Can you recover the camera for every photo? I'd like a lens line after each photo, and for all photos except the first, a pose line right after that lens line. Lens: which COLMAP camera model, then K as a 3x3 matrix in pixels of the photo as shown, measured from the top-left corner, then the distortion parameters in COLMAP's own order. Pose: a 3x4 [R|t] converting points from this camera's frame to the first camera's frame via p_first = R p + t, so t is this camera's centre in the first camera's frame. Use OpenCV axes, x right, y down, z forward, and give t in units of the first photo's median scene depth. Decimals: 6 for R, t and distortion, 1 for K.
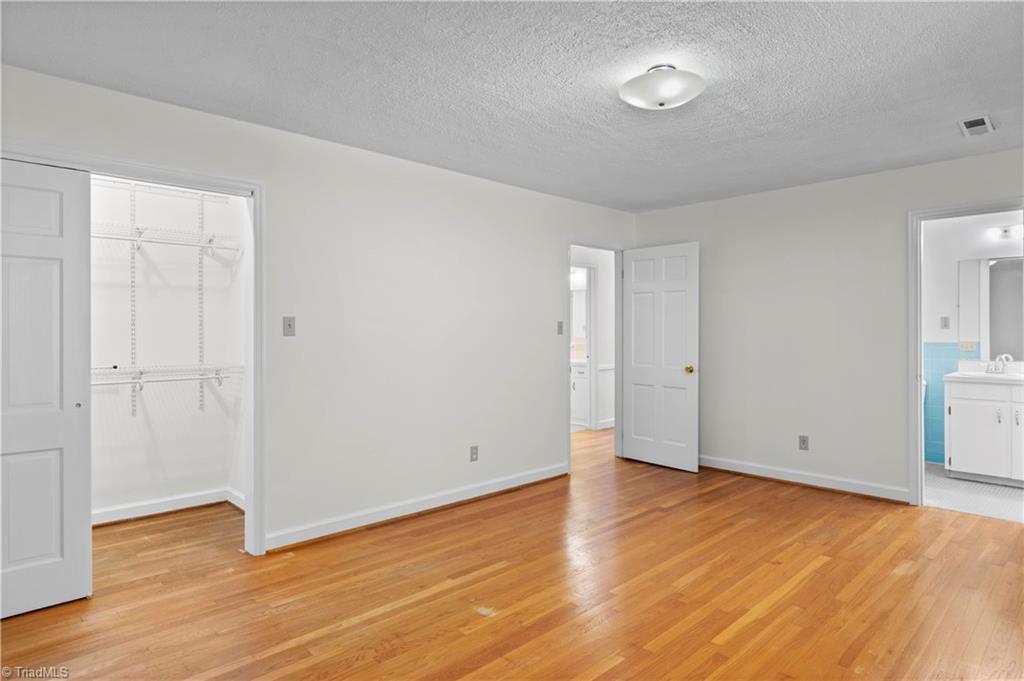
lens RADIAL K [[579.5, 0, 529.9], [0, 579.5, 326.4], [0, 0, 1]] dist [0.001141, -0.000649]
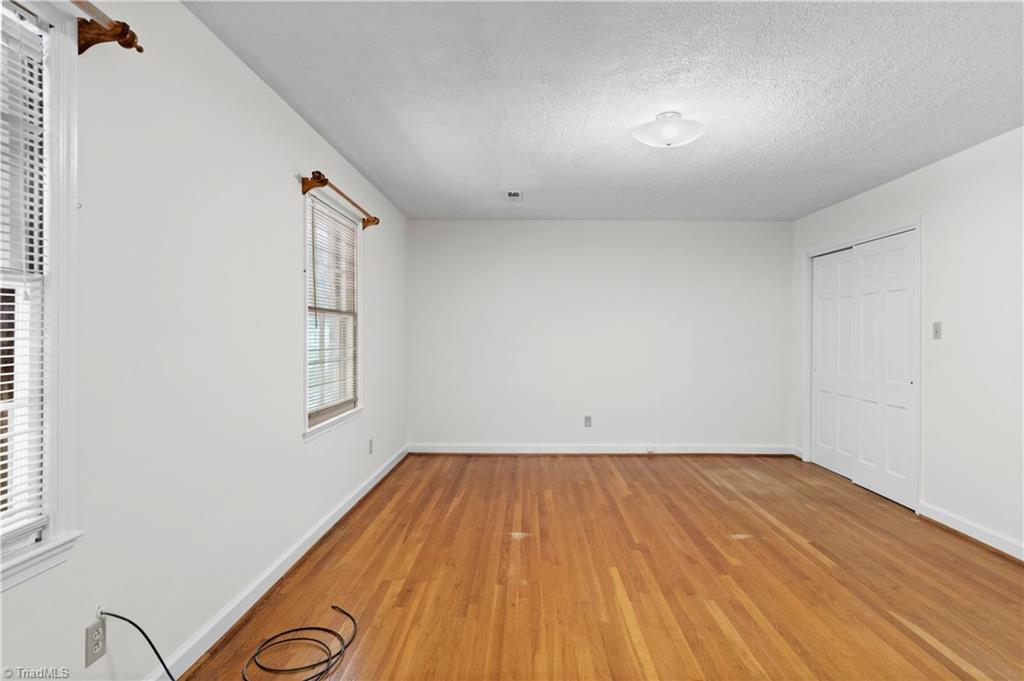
lens RADIAL K [[549.9, 0, 538.5], [0, 549.9, 335.6], [0, 0, 1]] dist [-0.020945, -0.000131]
pose [[-0.696843, -0.002511, -0.717220, 1.079164], [0.000456, 0.999992, -0.003944, 0.016324], [0.717224, -0.003075, -0.696836, 1.412637]]
